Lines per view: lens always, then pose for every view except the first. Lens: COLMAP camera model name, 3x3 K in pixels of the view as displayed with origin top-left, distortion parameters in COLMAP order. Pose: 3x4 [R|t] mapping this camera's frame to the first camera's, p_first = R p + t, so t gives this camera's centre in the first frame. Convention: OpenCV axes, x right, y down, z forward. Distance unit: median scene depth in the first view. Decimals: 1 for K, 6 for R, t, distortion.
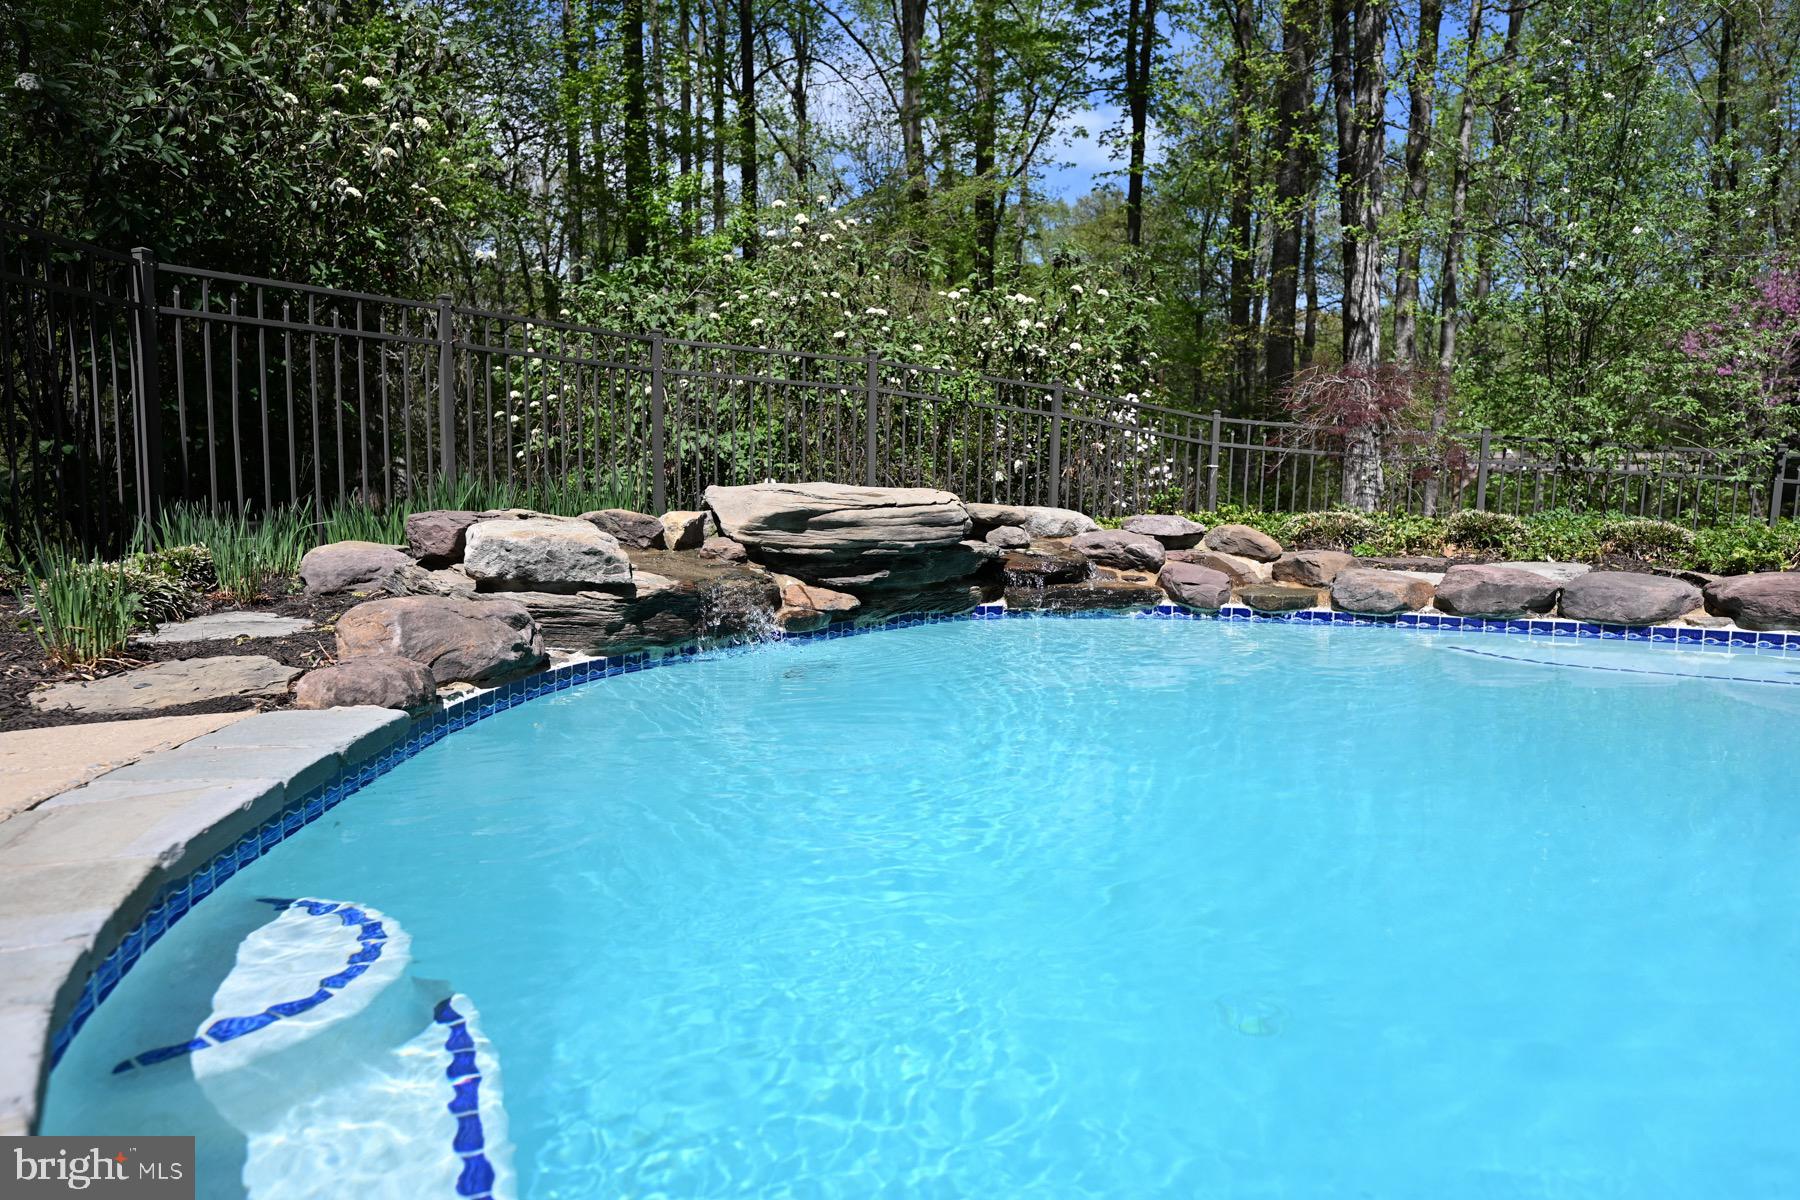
lens RADIAL K [[1192.0, 0, 900.0], [0, 1192.0, 600.0], [0, 0, 1]] dist [0.003041, -0.002268]
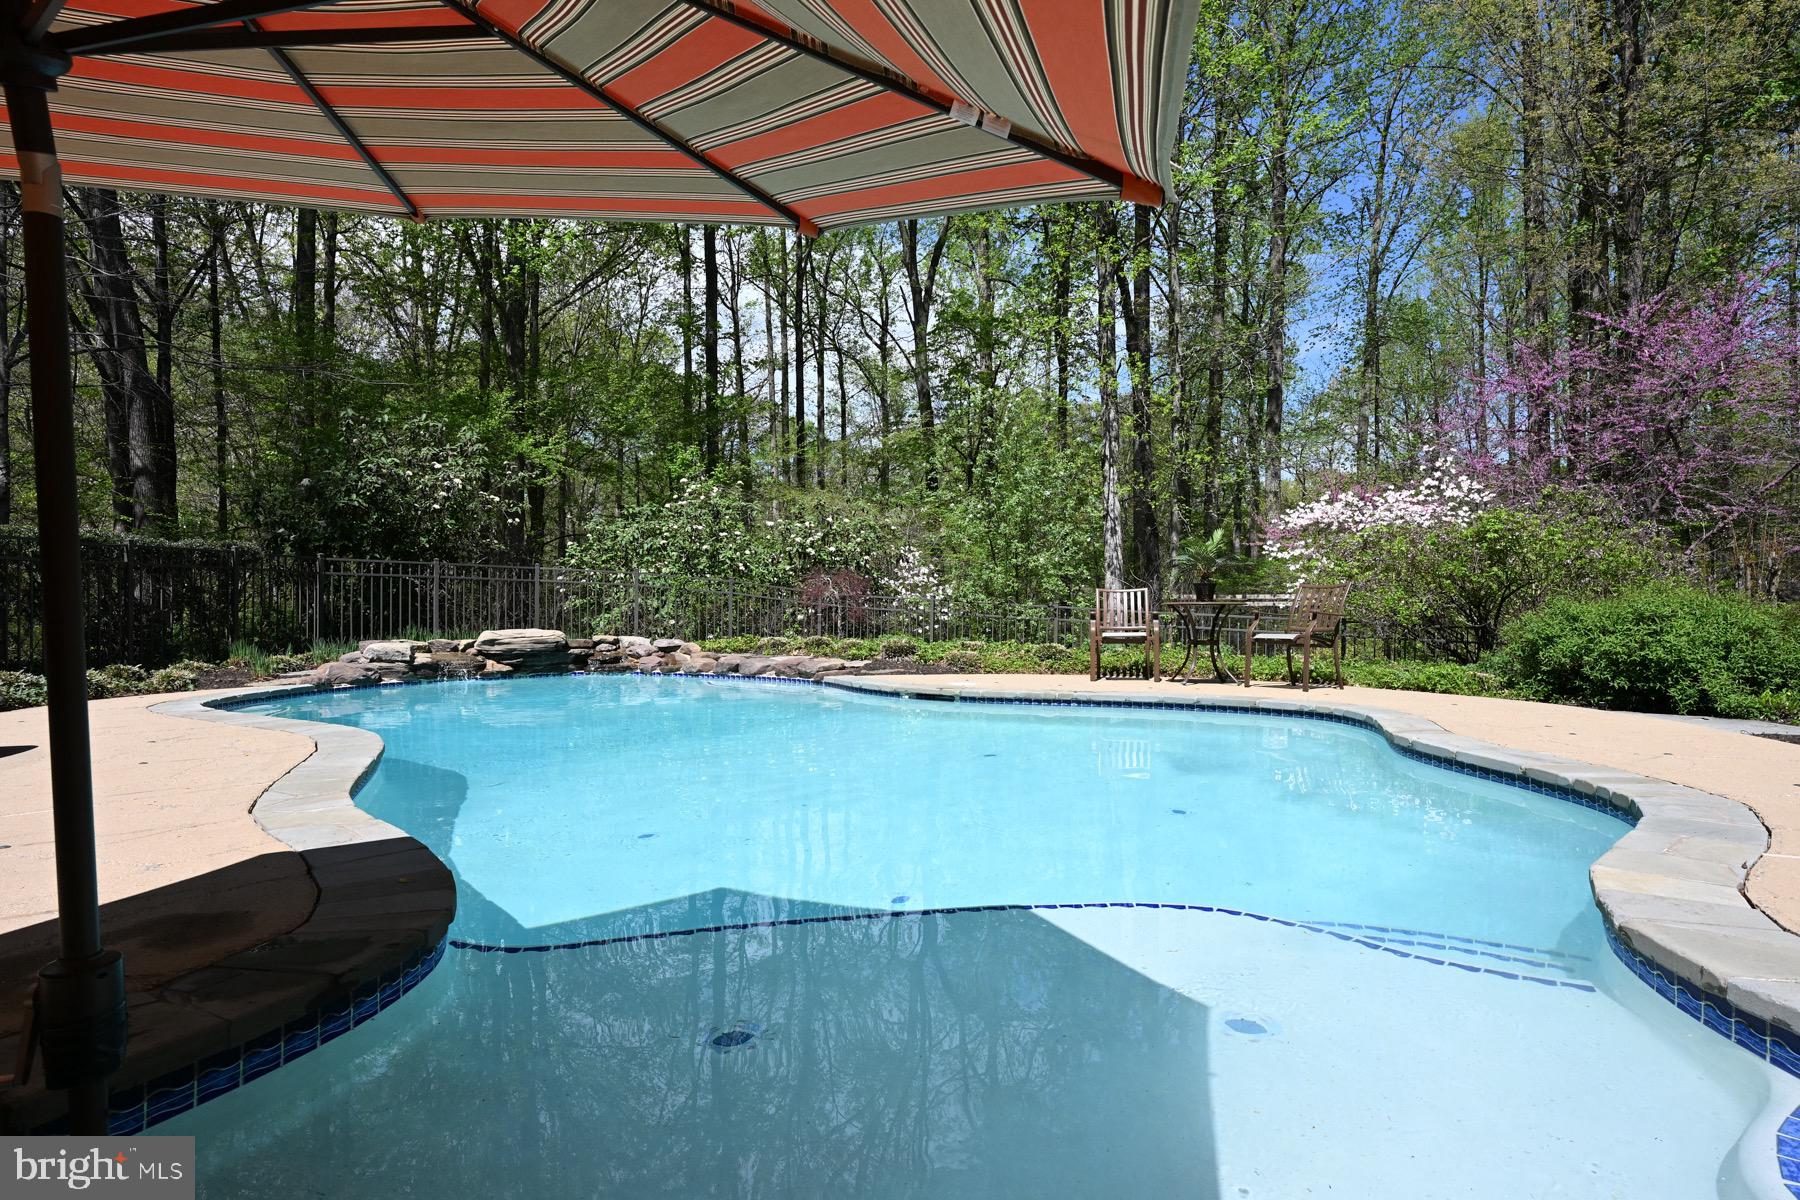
lens RADIAL K [[959.9, 0, 900.0], [0, 959.9, 600.0], [0, 0, 1]] dist [0.001543, -0.000844]
pose [[0.988200, -0.014233, -0.152508, 1.246727], [-0.002482, 0.994054, -0.108859, 0.086803], [0.153151, 0.107953, 0.982289, -1.211591]]
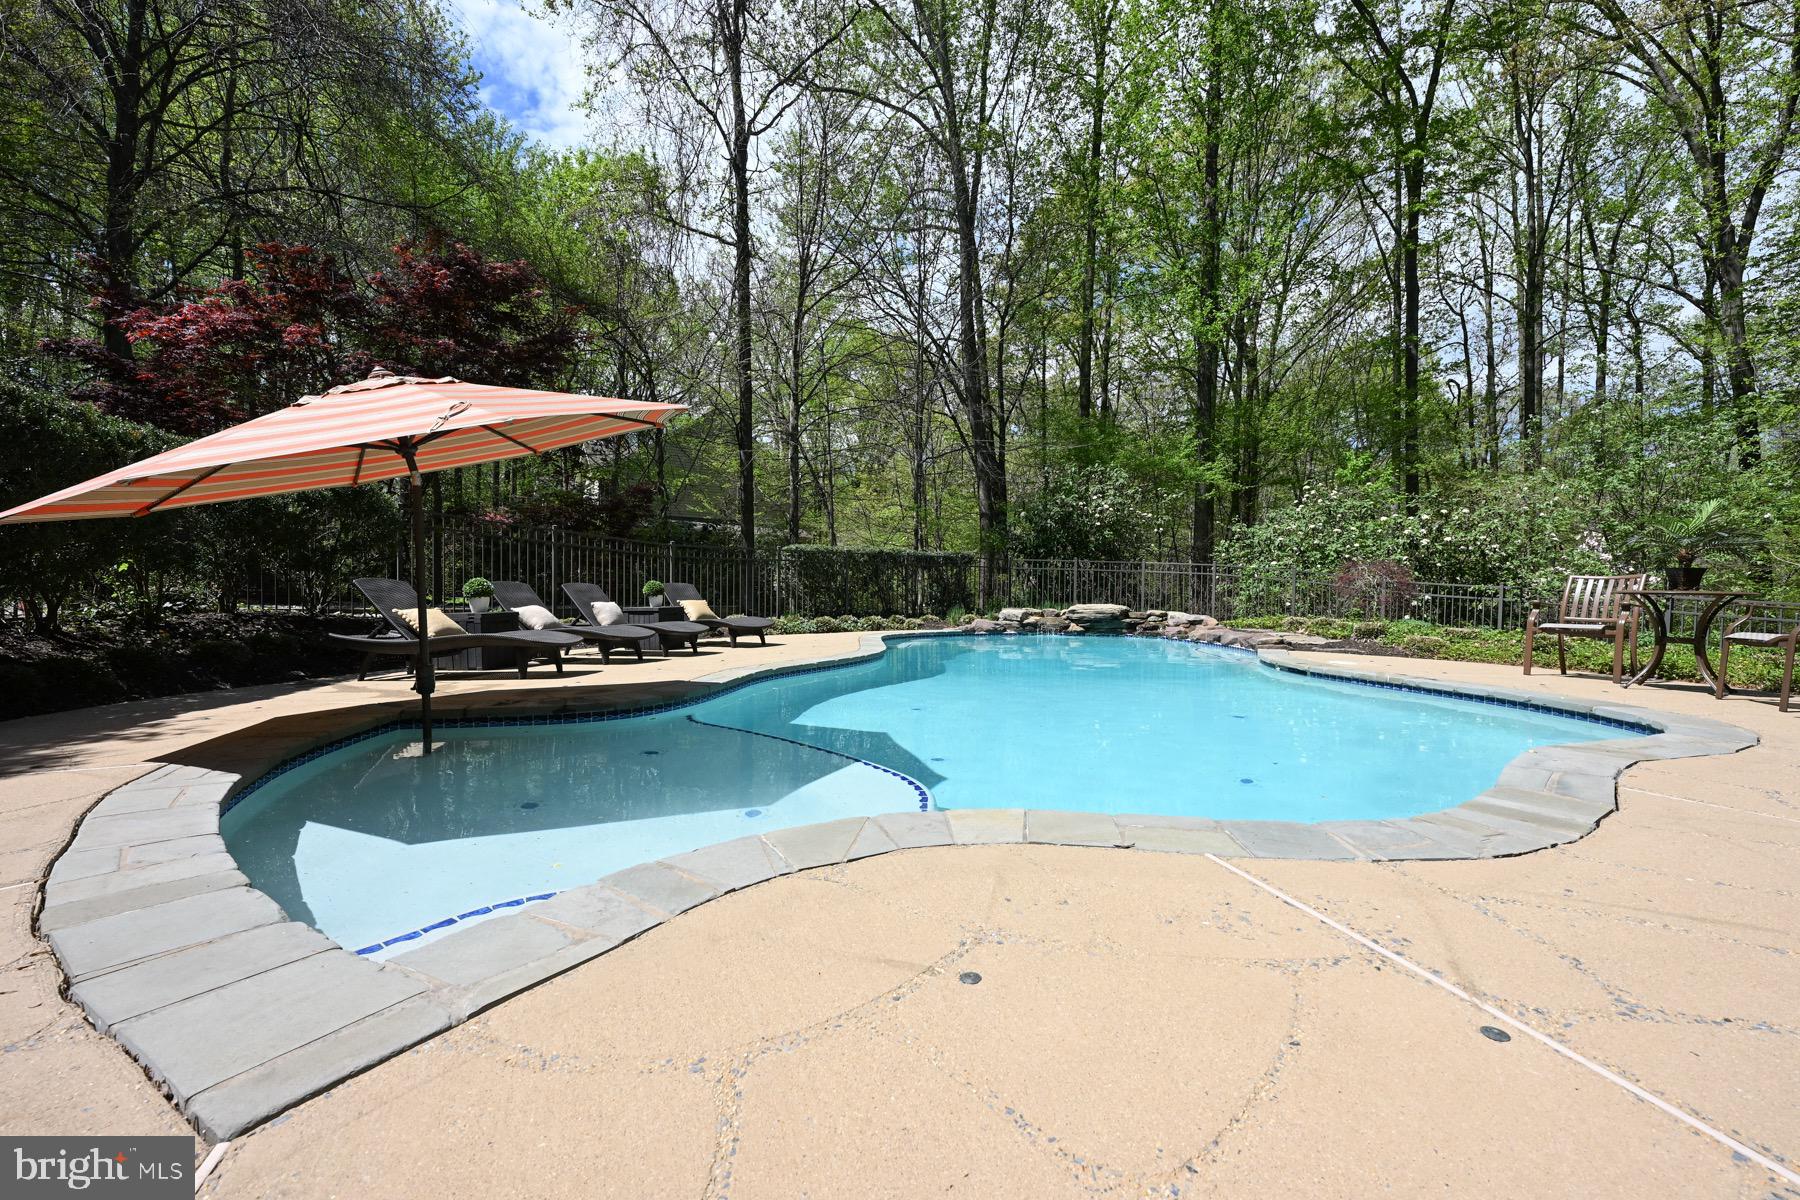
lens RADIAL K [[711.8, 0, 900.0], [0, 711.8, 600.0], [0, 0, 1]] dist [0.000141, -0.000007]
pose [[0.488018, 0.010931, -0.872765, 1.927204], [-0.094881, 0.994661, -0.040597, 0.064363], [0.867661, 0.102621, 0.486450, -0.939085]]
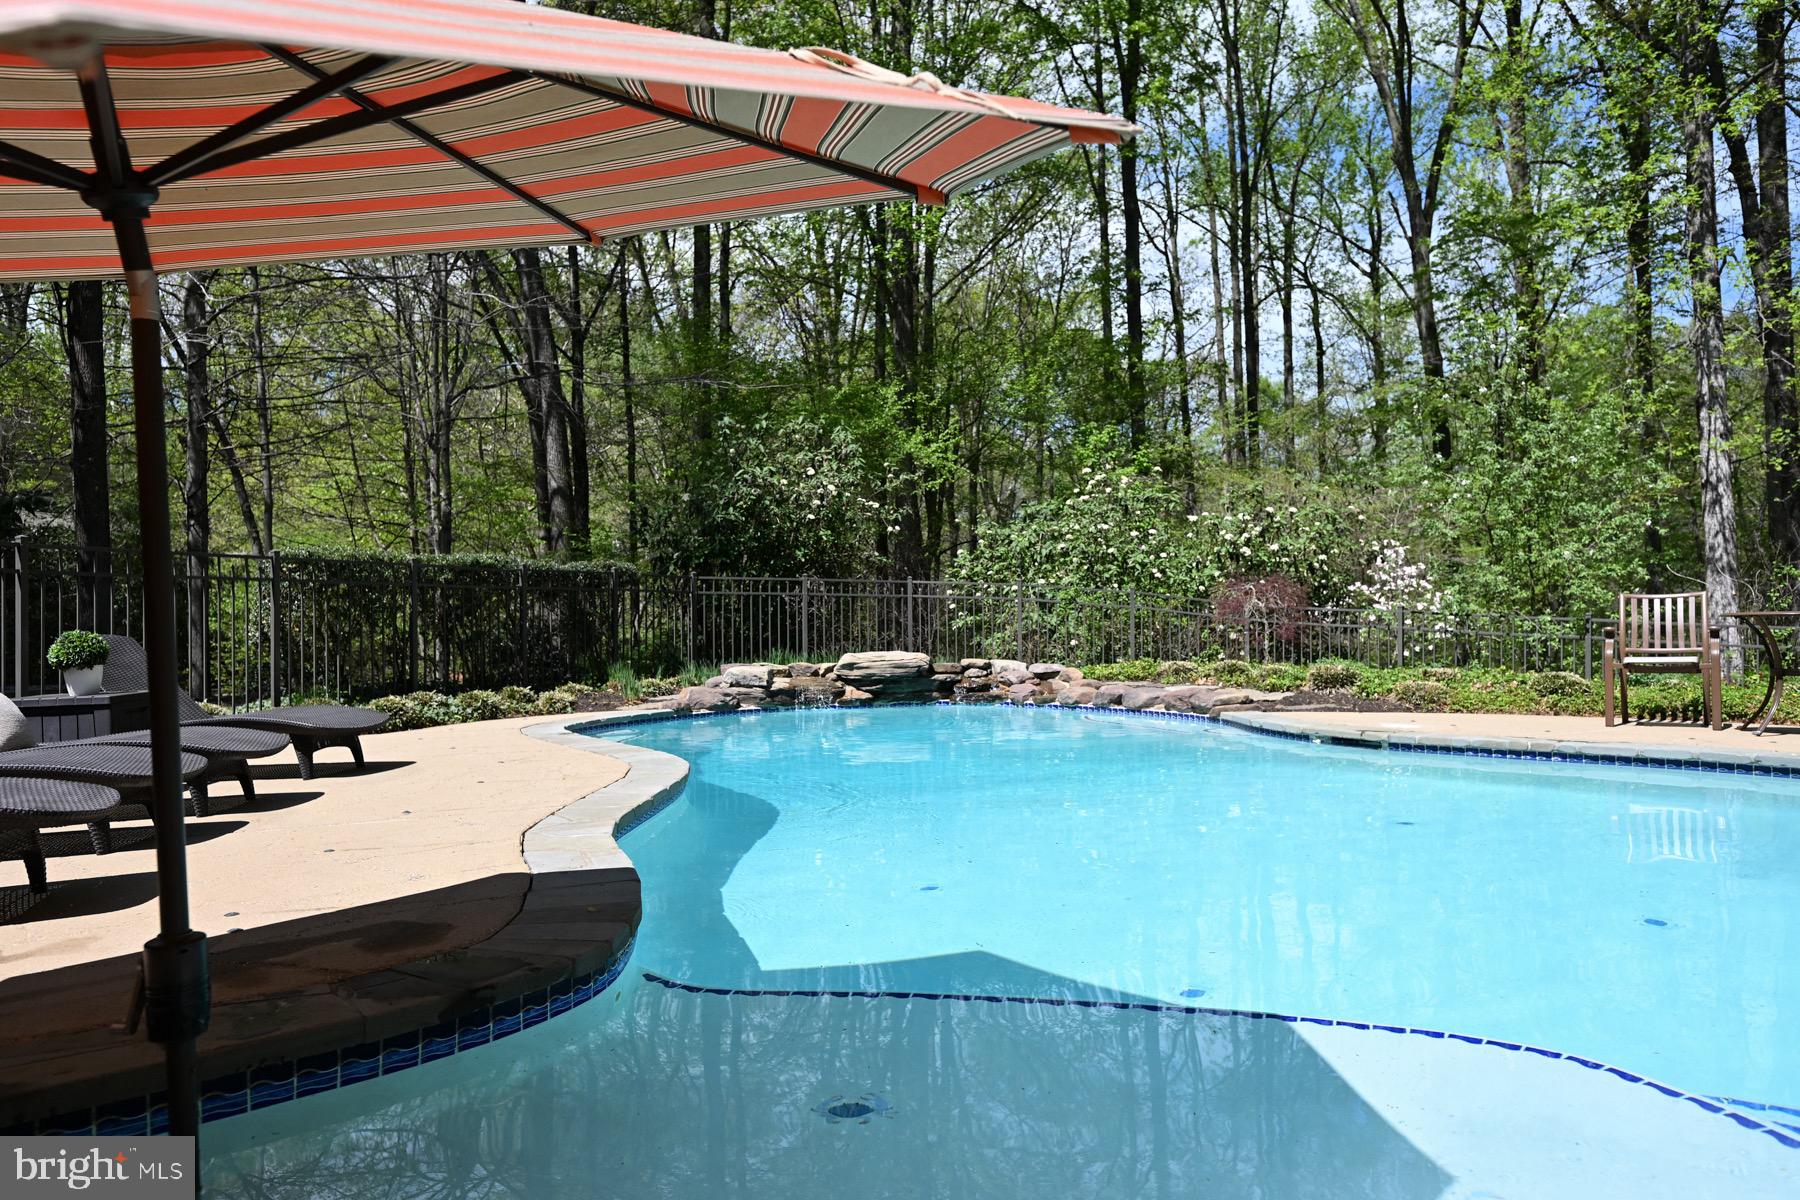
lens RADIAL K [[1192.0, 0, 900.0], [0, 1192.0, 600.0], [0, 0, 1]] dist [0.003041, -0.002268]
pose [[0.843769, -0.032678, -0.535711, 1.393258], [-0.033531, 0.992985, -0.113385, 0.084659], [0.535659, 0.113633, 0.836754, -1.190407]]
